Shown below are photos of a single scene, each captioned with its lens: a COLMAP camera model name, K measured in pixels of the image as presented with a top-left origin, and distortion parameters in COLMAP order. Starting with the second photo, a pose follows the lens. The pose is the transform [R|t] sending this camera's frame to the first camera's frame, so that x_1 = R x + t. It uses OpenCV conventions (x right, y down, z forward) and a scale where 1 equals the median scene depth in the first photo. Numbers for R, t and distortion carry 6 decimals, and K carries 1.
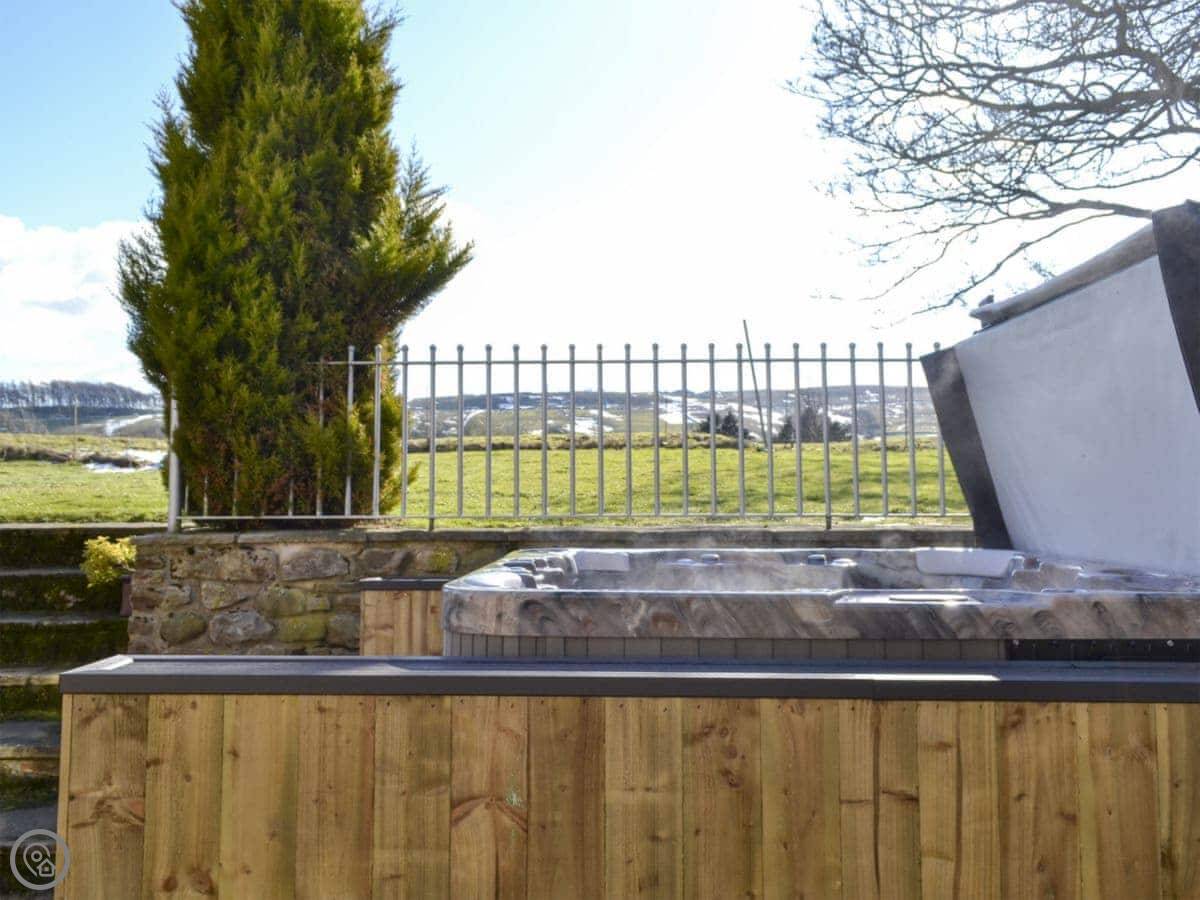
lens RADIAL K [[1092.9, 0, 600.0], [0, 1092.9, 450.0], [0, 0, 1]] dist [0.016444, 0.009225]
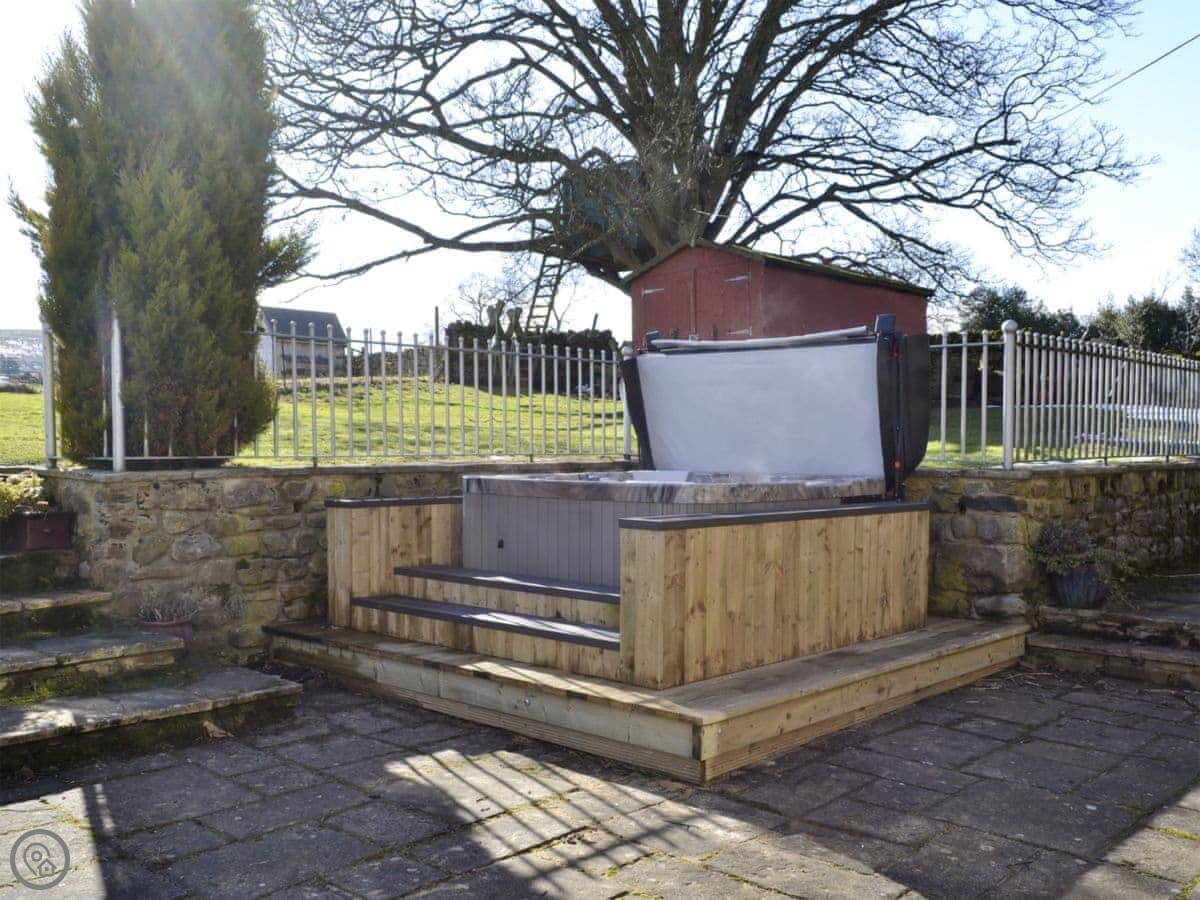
lens RADIAL K [[1092.9, 0, 600.0], [0, 1092.9, 450.0], [0, 0, 1]] dist [0.016444, 0.009225]
pose [[0.678758, -0.001143, 0.734361, -0.925640], [-0.034062, 0.998874, 0.033038, -0.002980], [-0.733572, -0.047439, 0.677954, -0.161902]]
